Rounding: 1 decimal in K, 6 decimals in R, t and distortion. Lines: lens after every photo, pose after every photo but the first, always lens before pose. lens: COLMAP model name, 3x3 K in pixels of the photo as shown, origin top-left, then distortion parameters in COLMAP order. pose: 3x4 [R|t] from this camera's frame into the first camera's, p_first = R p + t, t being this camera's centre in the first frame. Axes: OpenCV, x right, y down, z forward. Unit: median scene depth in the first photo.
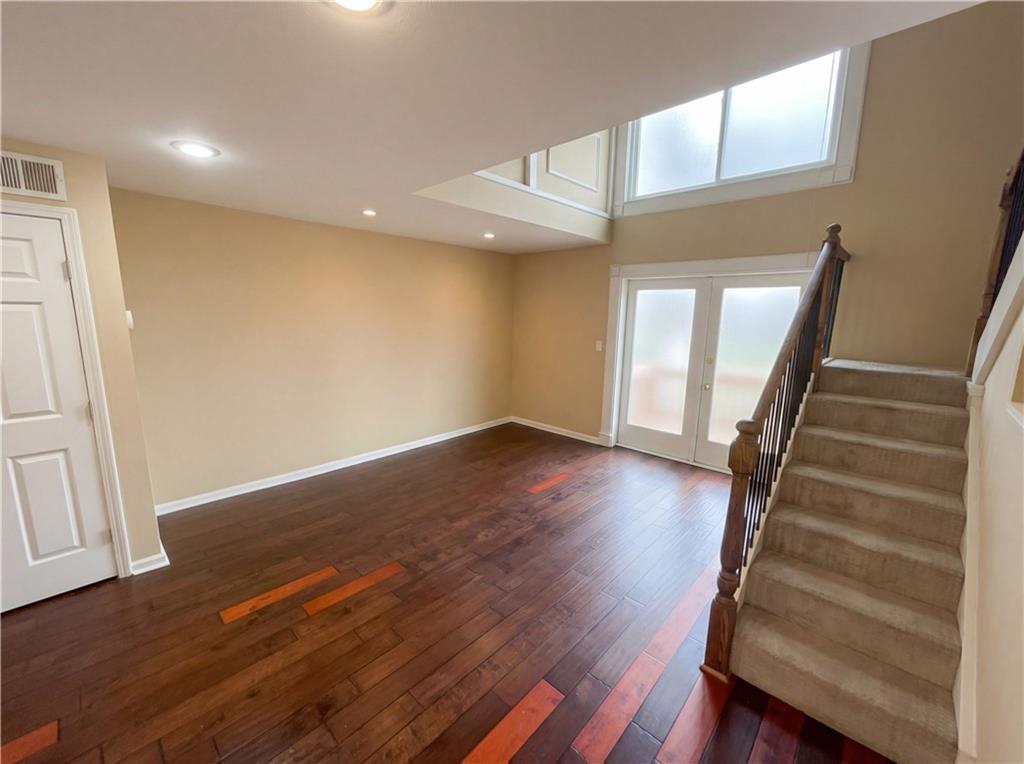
lens RADIAL K [[410.3, 0, 512.0], [0, 410.3, 382.0], [0, 0, 1]] dist [-0.001922, -0.000033]
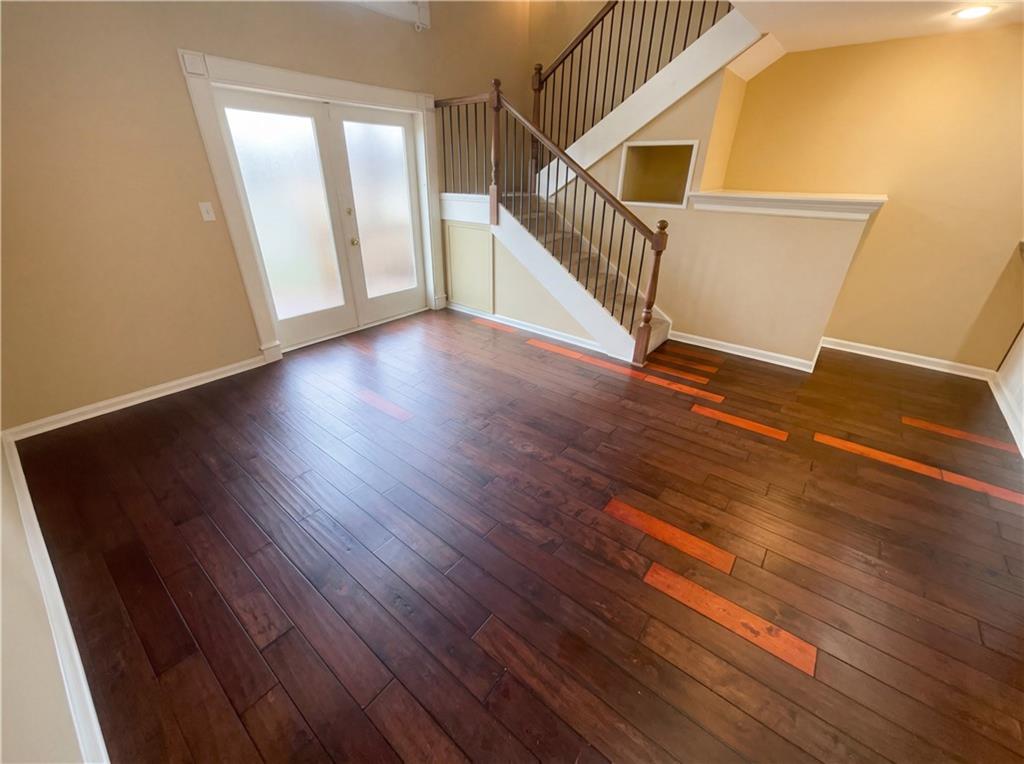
lens RADIAL K [[410.3, 0, 512.0], [0, 410.3, 382.0], [0, 0, 1]] dist [-0.001922, -0.000033]
pose [[-0.070365, -0.474029, 0.877693, -0.757646], [0.149824, 0.864870, 0.479116, -0.154938], [-0.986206, 0.165213, 0.010164, 1.018800]]
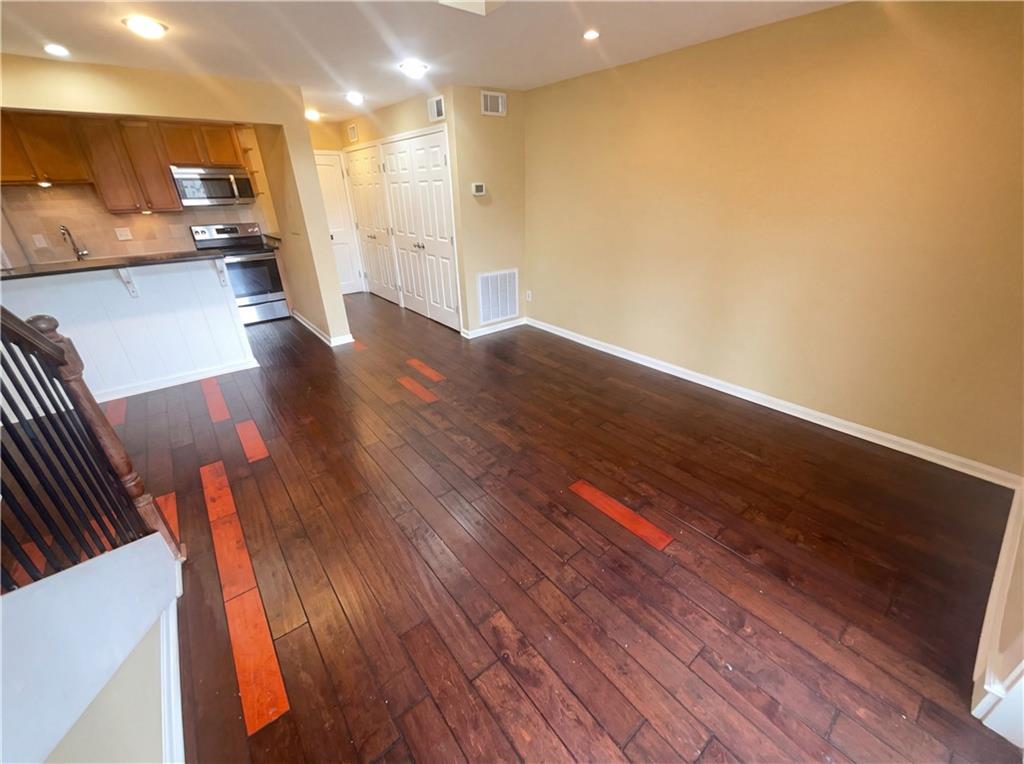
lens RADIAL K [[410.3, 0, 512.0], [0, 410.3, 382.0], [0, 0, 1]] dist [-0.001922, -0.000033]
pose [[-0.142119, 0.416082, -0.898153, 0.710061], [-0.144840, 0.888855, 0.434693, -0.166355], [0.979195, 0.191866, -0.066058, 1.163753]]
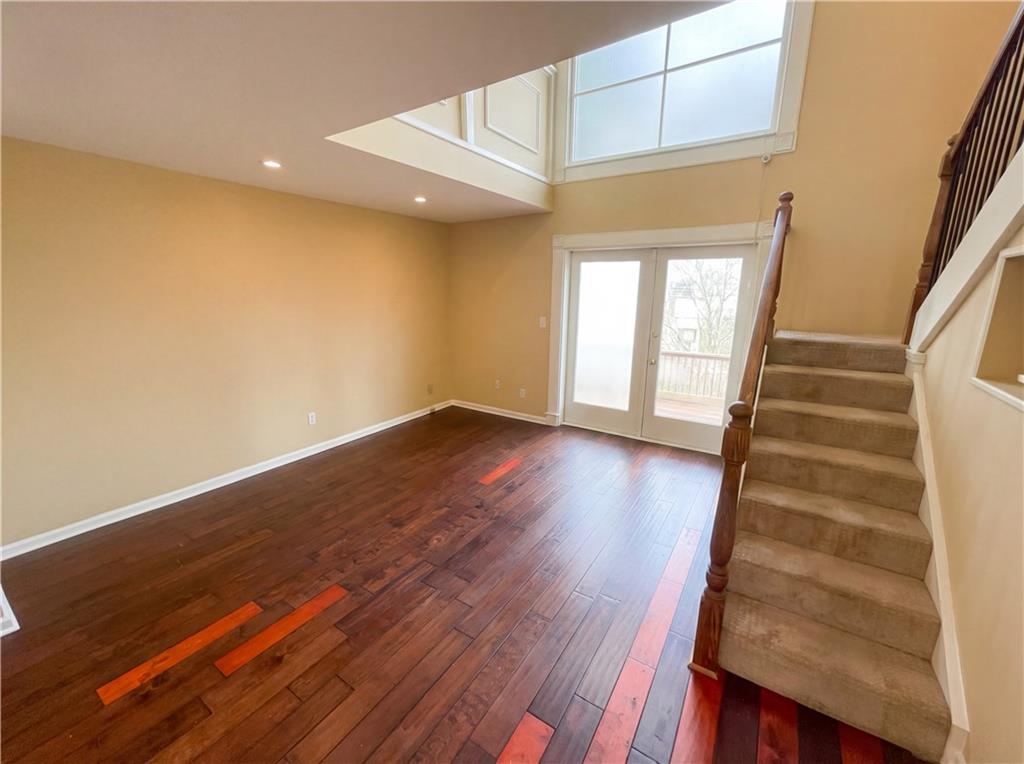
lens RADIAL K [[410.3, 0, 512.0], [0, 410.3, 382.0], [0, 0, 1]] dist [-0.001922, -0.000033]
pose [[0.984684, -0.047650, 0.167711, -0.041822], [0.038131, 0.997498, 0.059534, -0.014867], [-0.170128, -0.052227, 0.984037, 0.115740]]
